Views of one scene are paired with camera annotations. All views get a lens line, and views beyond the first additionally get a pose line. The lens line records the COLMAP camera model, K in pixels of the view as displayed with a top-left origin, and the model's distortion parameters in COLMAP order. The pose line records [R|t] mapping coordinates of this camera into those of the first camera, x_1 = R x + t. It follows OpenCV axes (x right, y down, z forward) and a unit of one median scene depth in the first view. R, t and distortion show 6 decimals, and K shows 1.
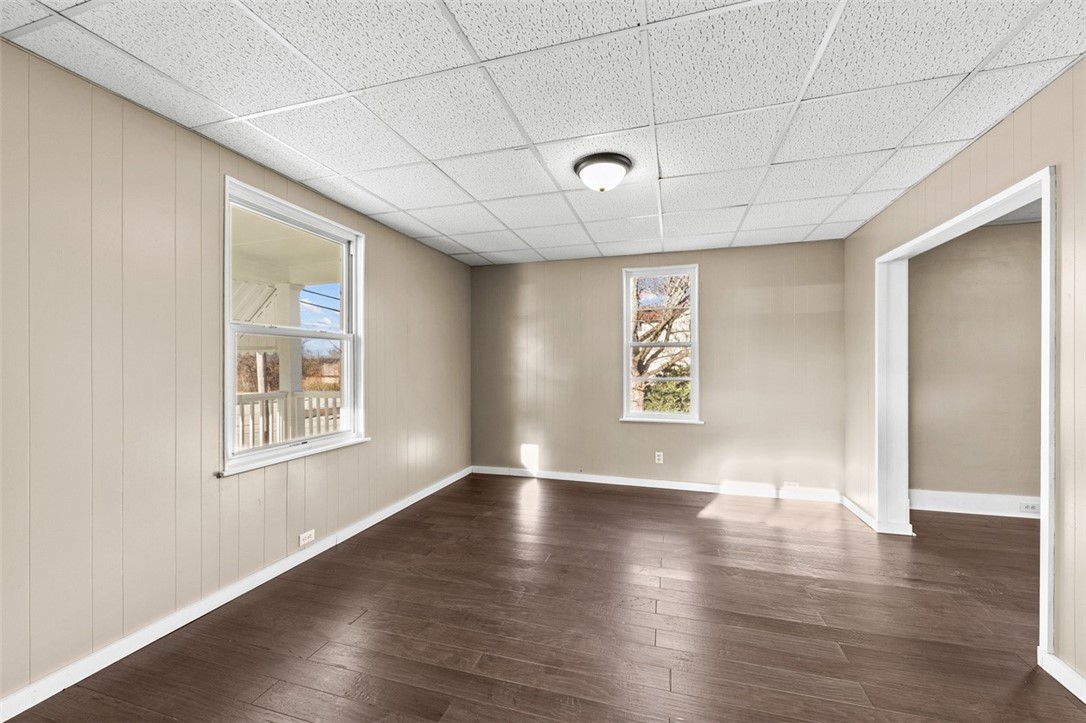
lens RADIAL K [[423.4, 0, 543.1], [0, 423.4, 366.2], [0, 0, 1]] dist [0.002422, 0.000005]
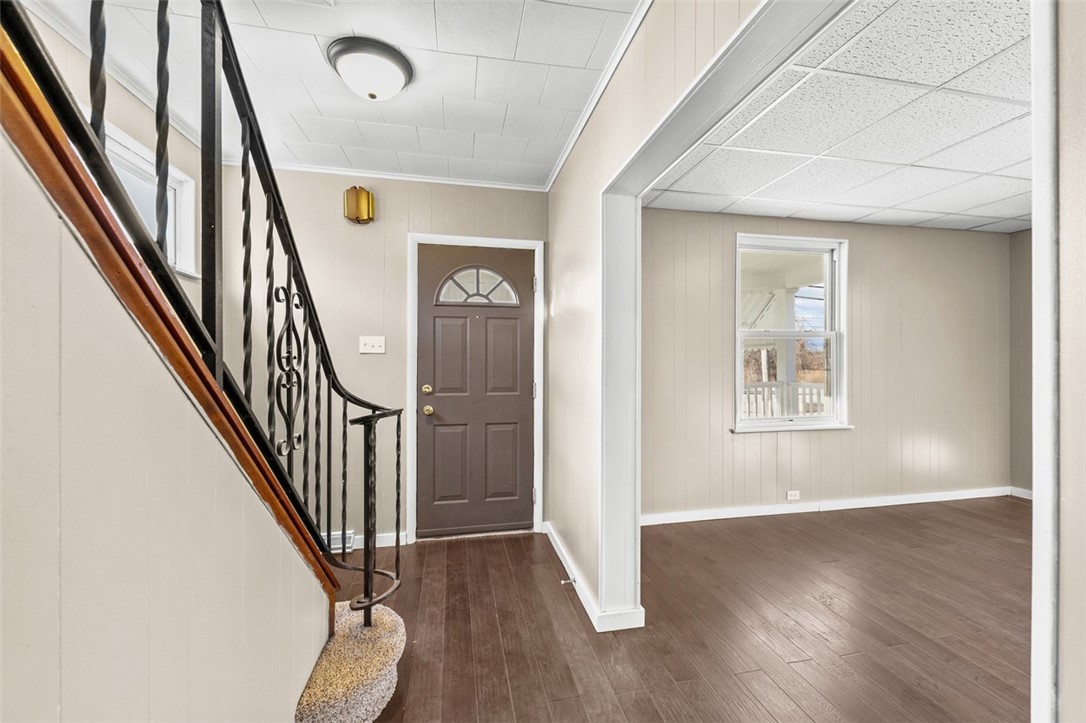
lens RADIAL K [[427.0, 0, 542.7], [0, 427.0, 358.2], [0, 0, 1]] dist [0.000644, -0.000163]
pose [[0.479060, -0.001289, -0.877781, 0.174173], [-0.002644, 0.999992, -0.002912, 0.001363], [0.877778, 0.003716, 0.479053, -0.228279]]
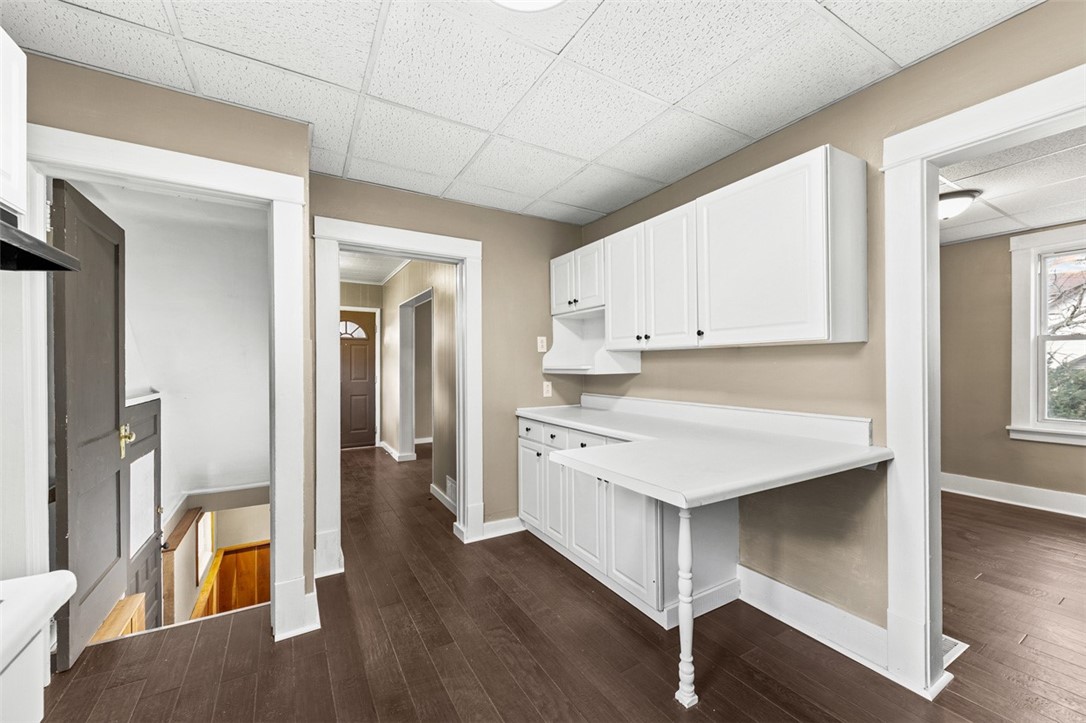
lens RADIAL K [[426.1, 0, 542.9], [0, 426.1, 365.8], [0, 0, 1]] dist [-0.000824, -0.000234]
pose [[0.735782, -0.001850, -0.677216, 1.234693], [0.001458, 0.999998, -0.001147, 0.009582], [0.677217, -0.000144, 0.735784, -0.715755]]
